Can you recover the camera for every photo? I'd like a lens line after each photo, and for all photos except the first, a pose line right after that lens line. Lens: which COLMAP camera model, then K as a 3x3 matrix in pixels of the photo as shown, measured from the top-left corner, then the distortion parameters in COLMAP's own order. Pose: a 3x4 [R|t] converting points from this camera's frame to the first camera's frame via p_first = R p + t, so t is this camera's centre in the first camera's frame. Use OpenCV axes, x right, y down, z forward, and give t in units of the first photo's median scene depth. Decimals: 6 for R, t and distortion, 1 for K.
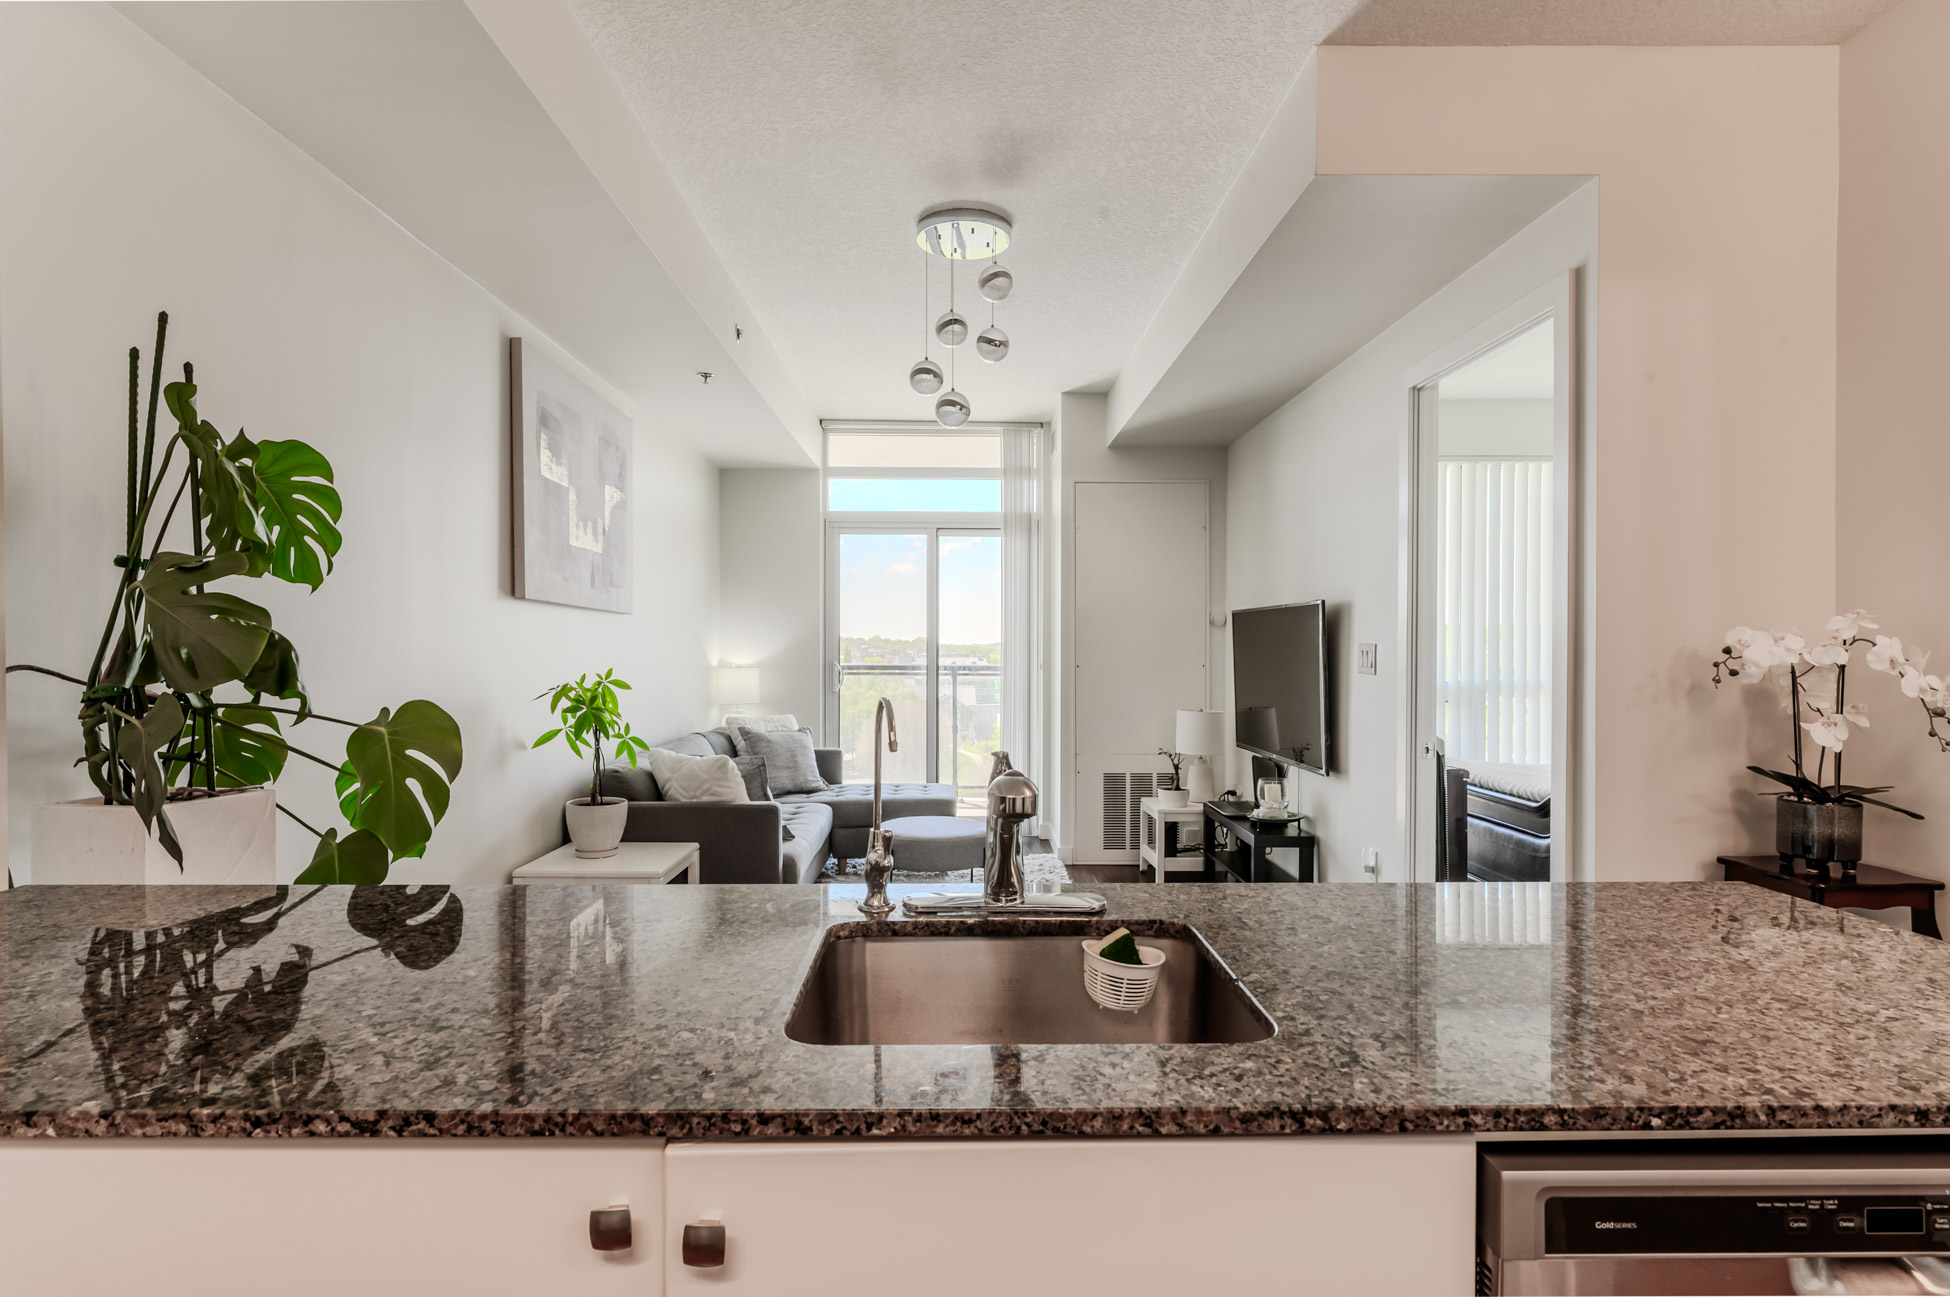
lens RADIAL K [[994.8, 0, 975.0], [0, 994.8, 648.5], [0, 0, 1]] dist [-0.002478, 0.001348]
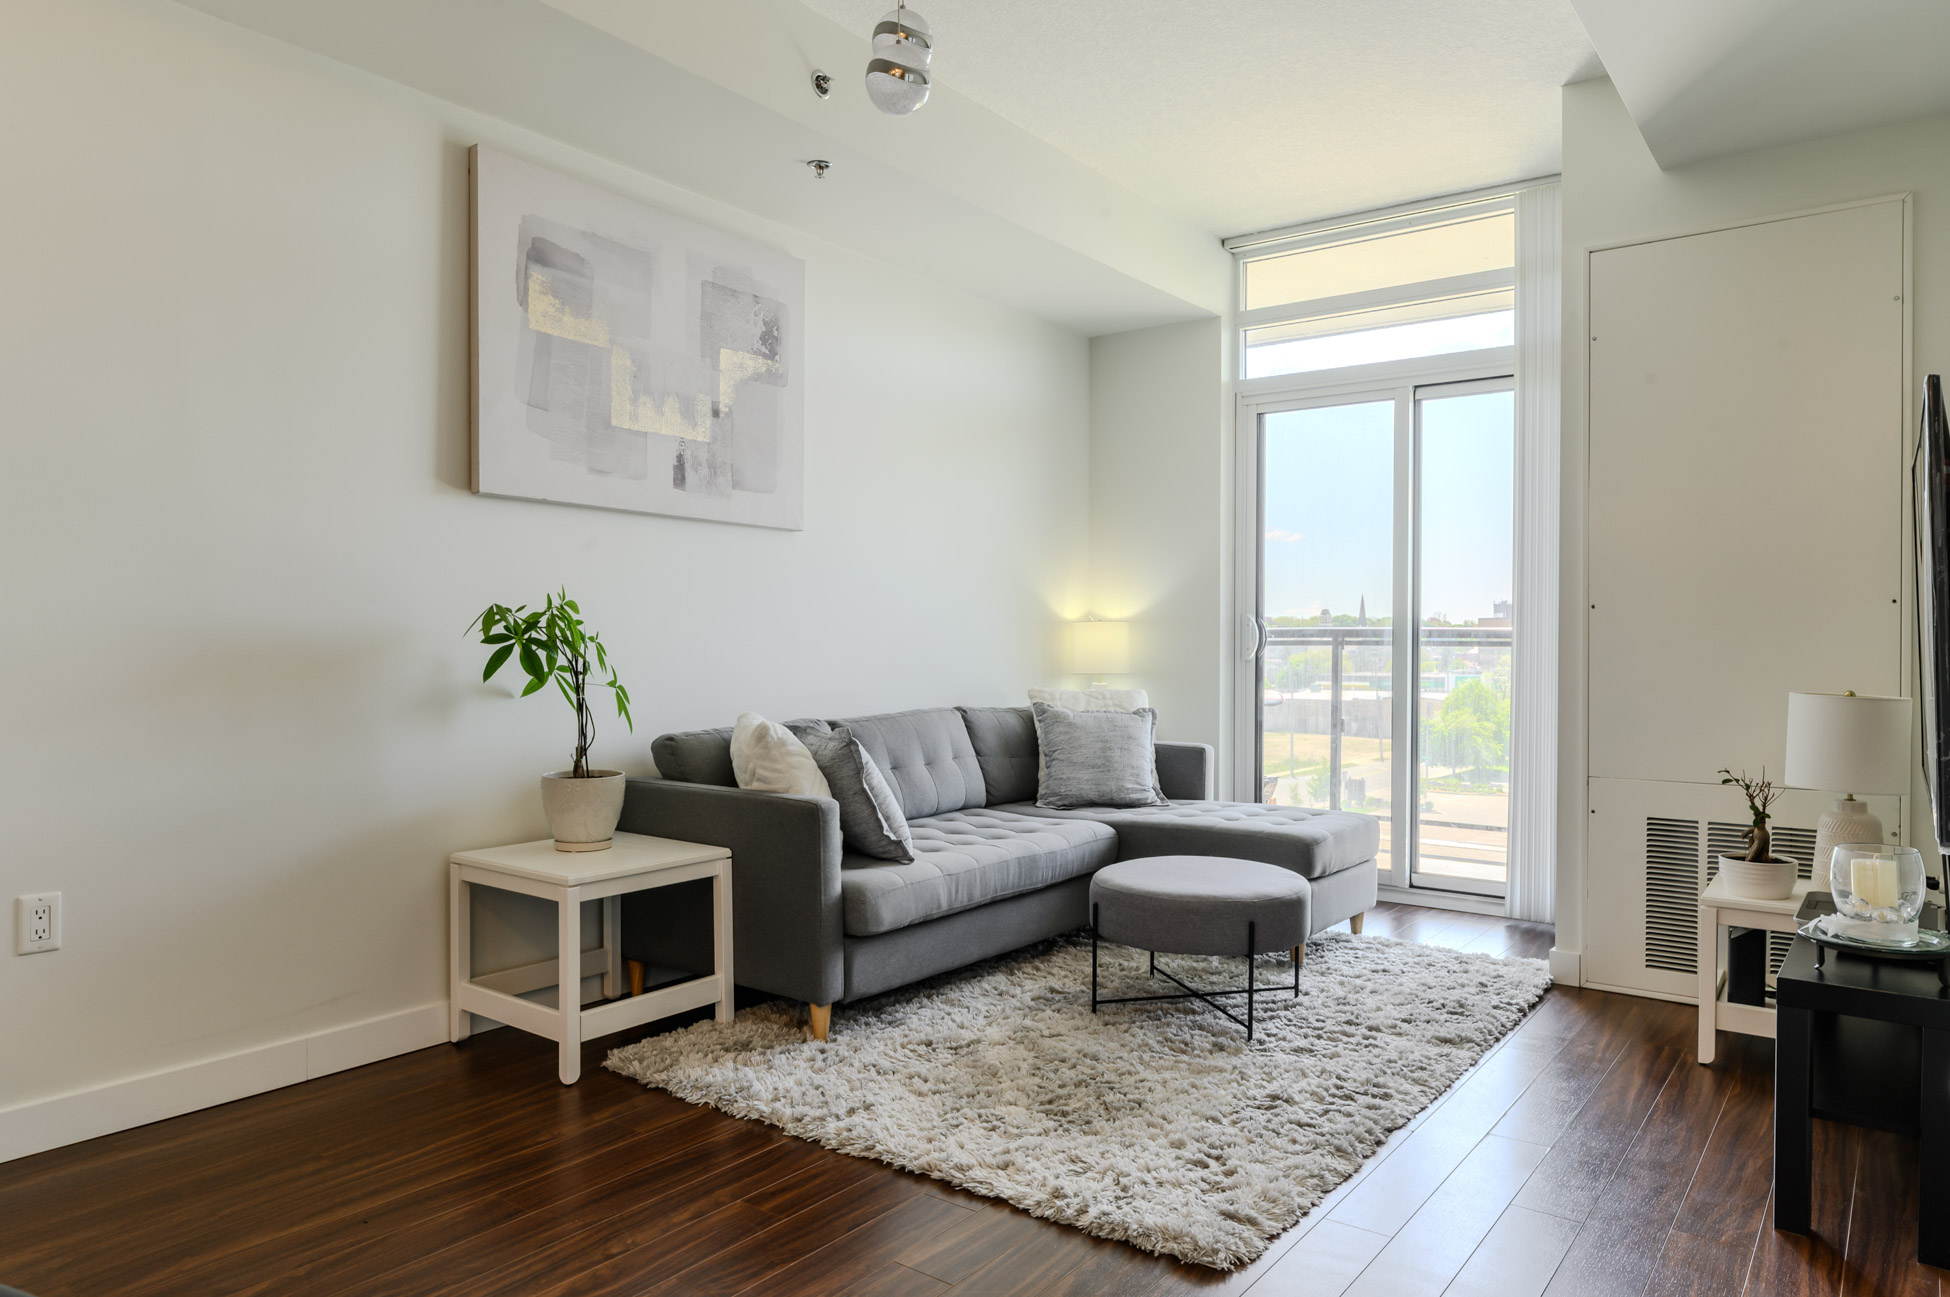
lens RADIAL K [[1257.2, 0, 975.0], [0, 1257.2, 648.5], [0, 0, 1]] dist [0.003510, 0.000415]
pose [[0.792448, 0.004000, -0.609927, 0.359214], [-0.000926, 0.999985, 0.005355, 0.052613], [0.609939, -0.003678, 0.792440, 0.411255]]
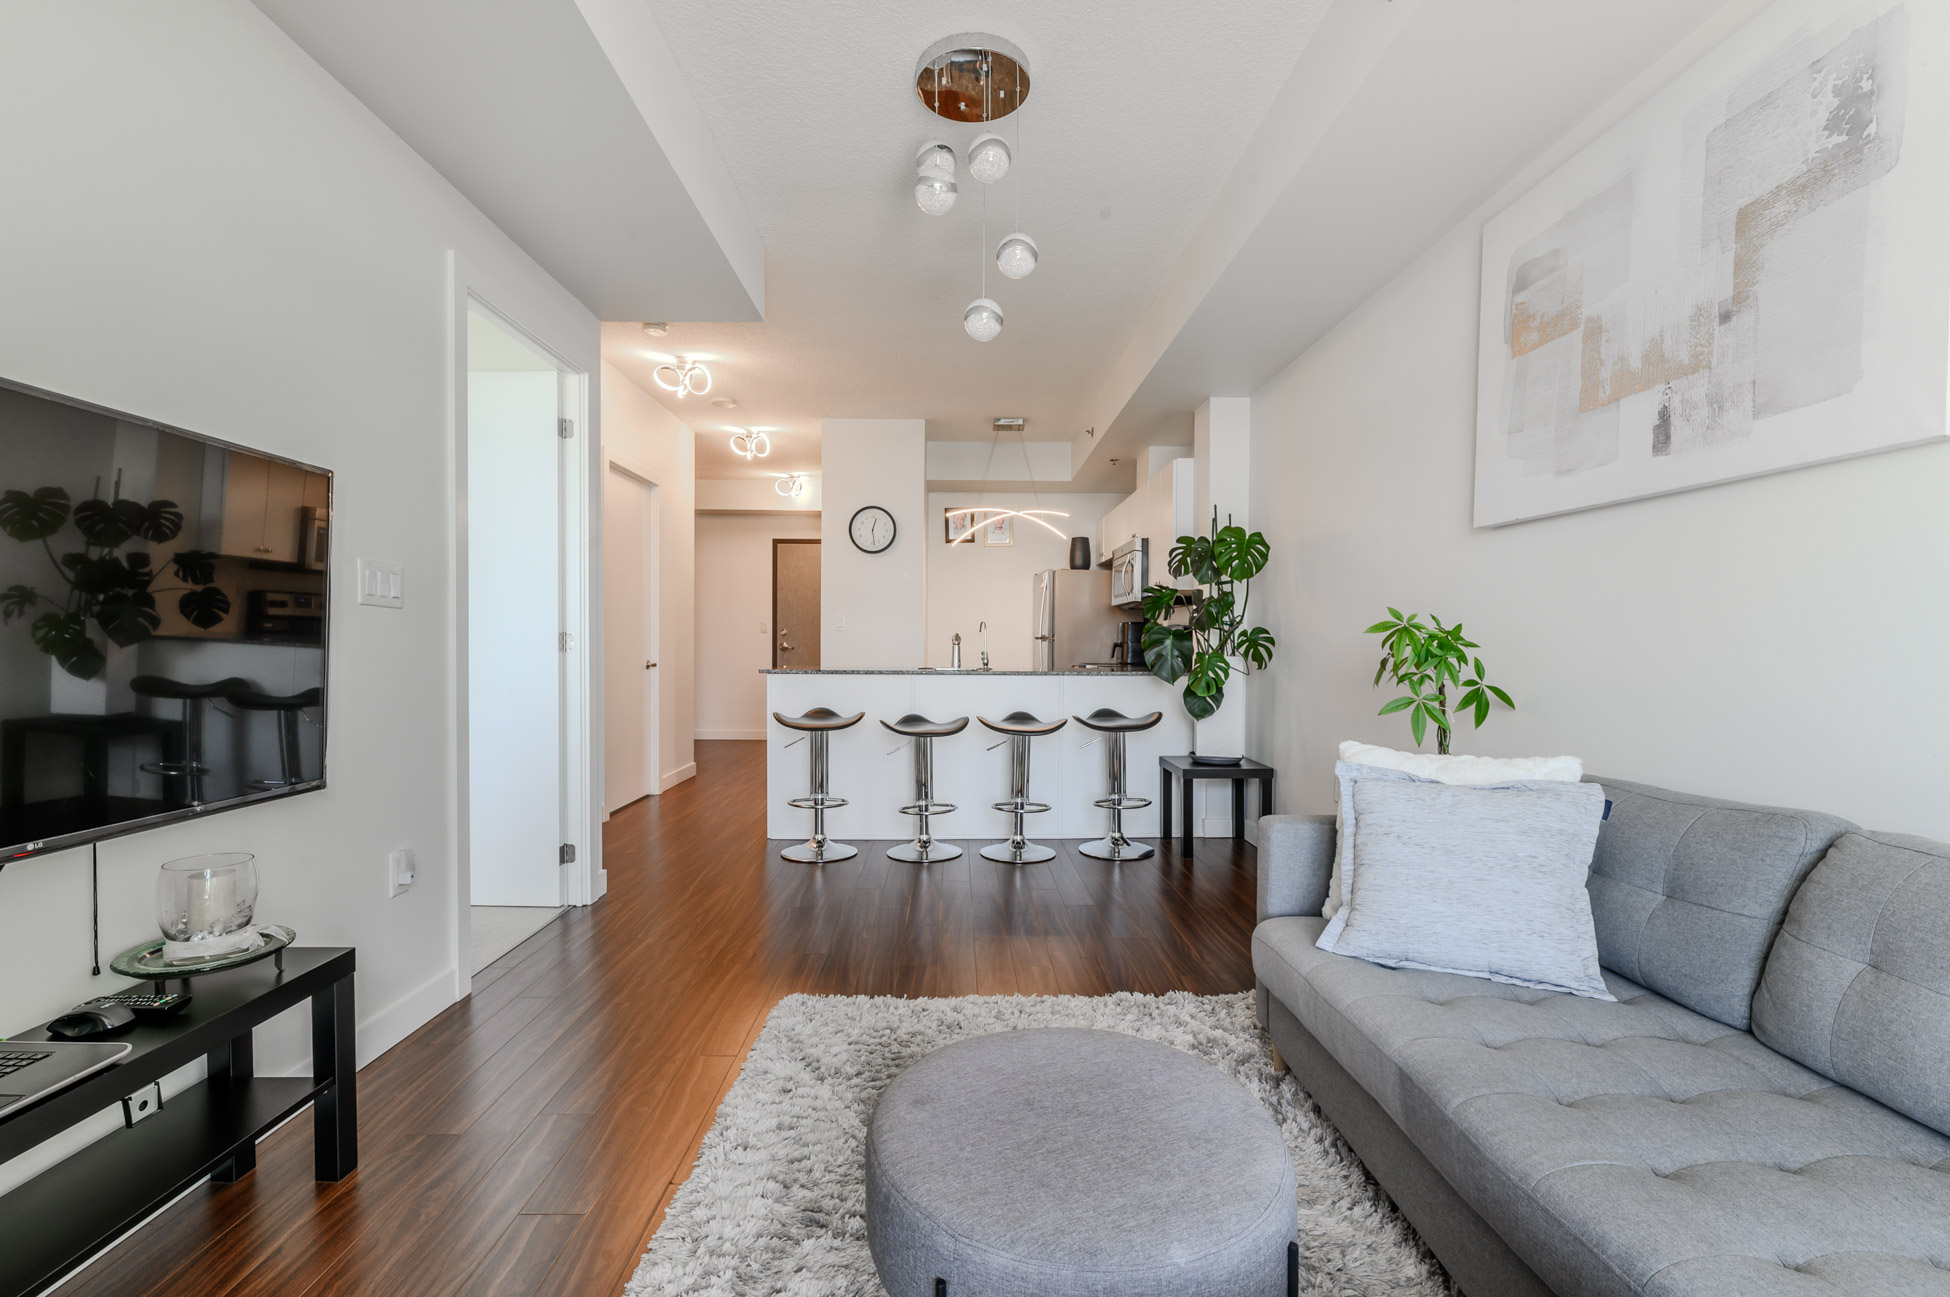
lens RADIAL K [[881.8, 0, 975.0], [0, 881.8, 648.5], [0, 0, 1]] dist [0.067787, -0.000042]
pose [[-0.999936, -0.003719, -0.010718, -0.003605], [-0.003780, 0.999977, 0.005664, 0.045466], [0.010697, 0.005705, -0.999927, 1.539024]]
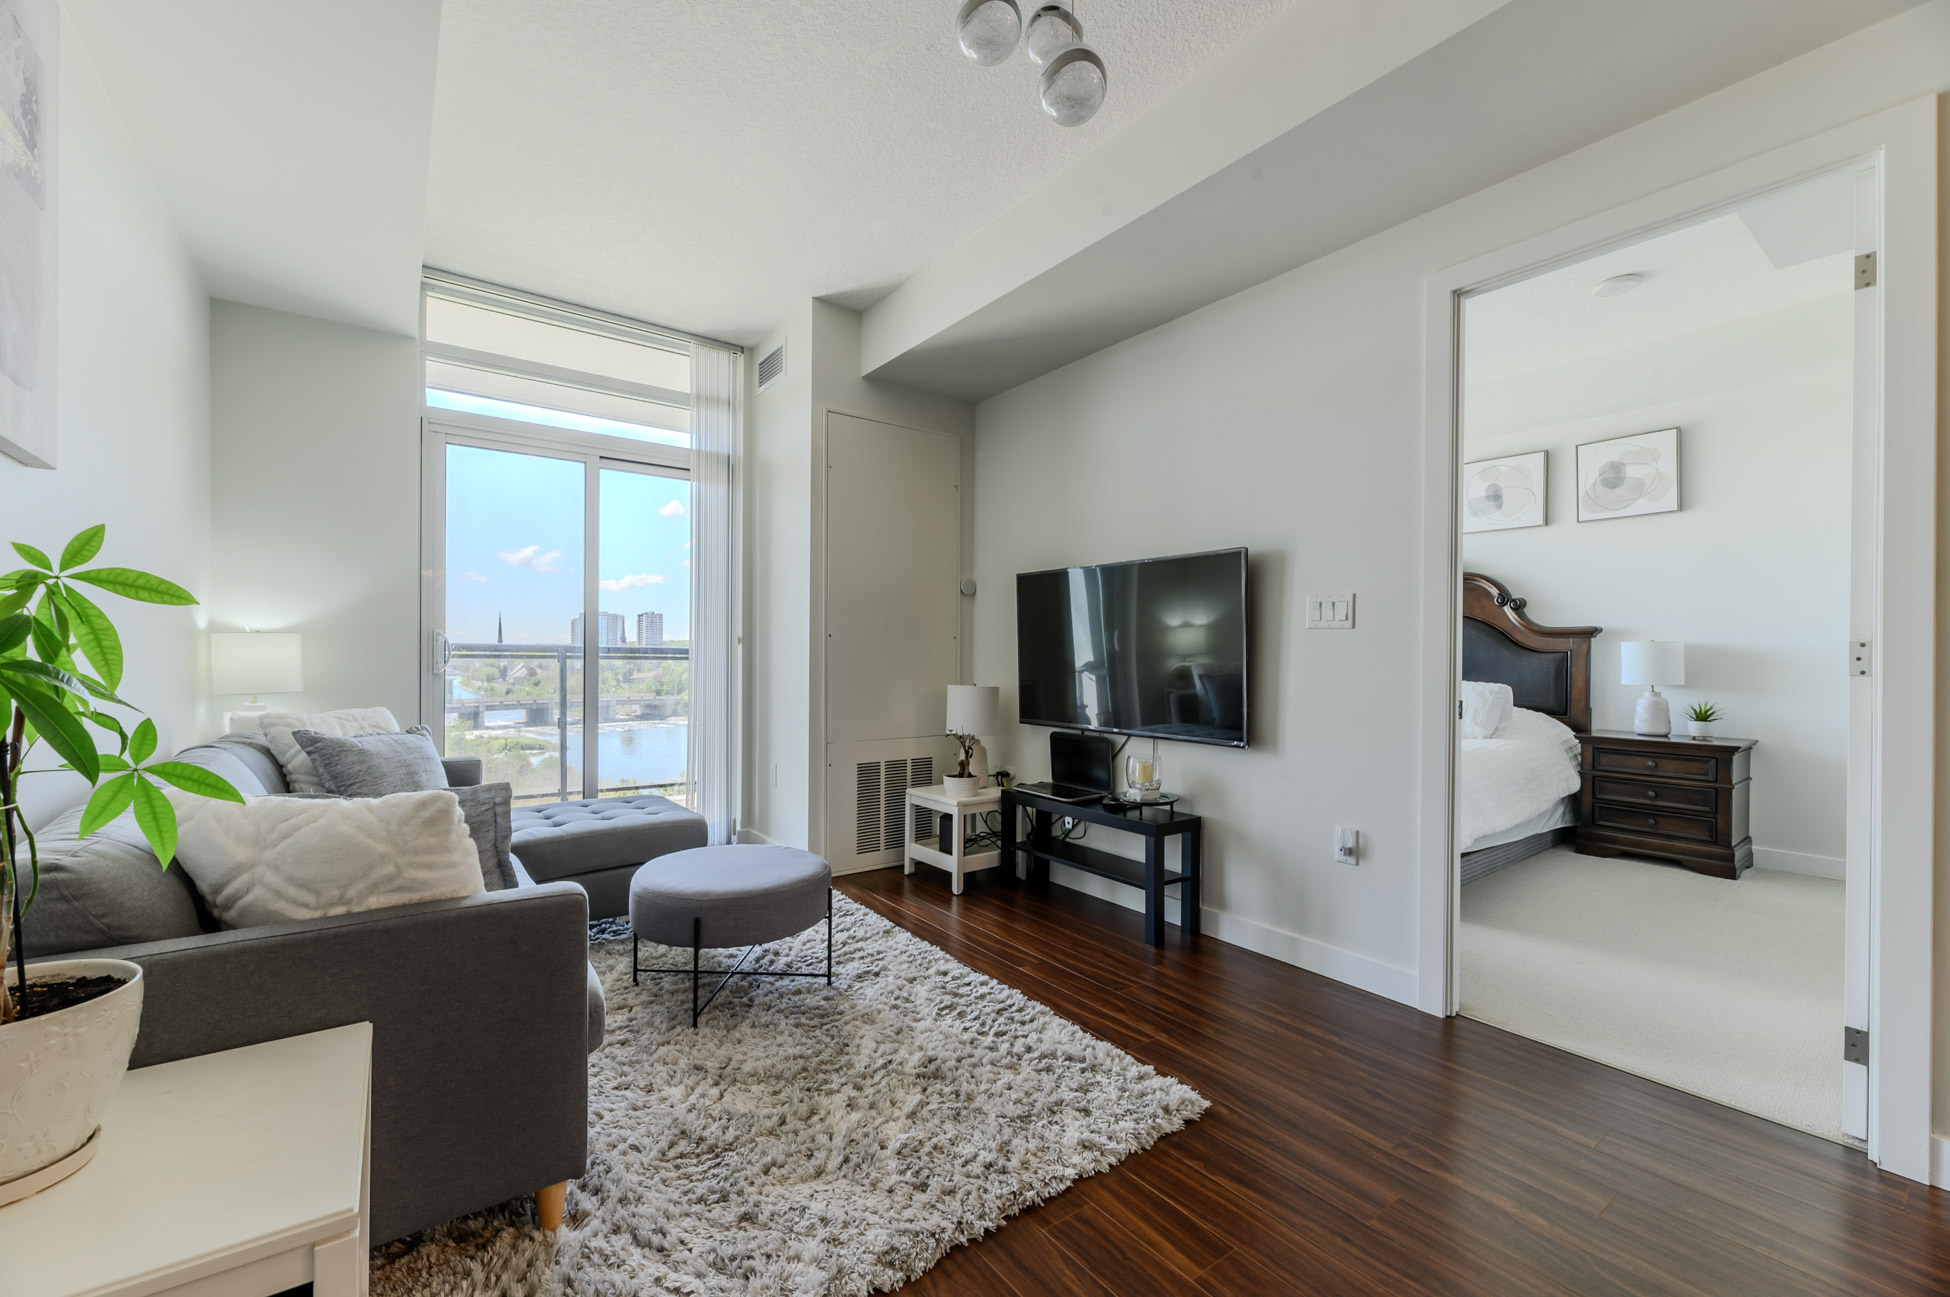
lens RADIAL K [[786.4, 0, 975.0], [0, 786.4, 648.5], [0, 0, 1]] dist [-0.002161, -0.000166]
pose [[0.815703, 0.006900, 0.578430, -0.253700], [-0.003761, 0.999971, -0.006625, 0.047915], [-0.578459, 0.003228, 0.815705, 0.587262]]
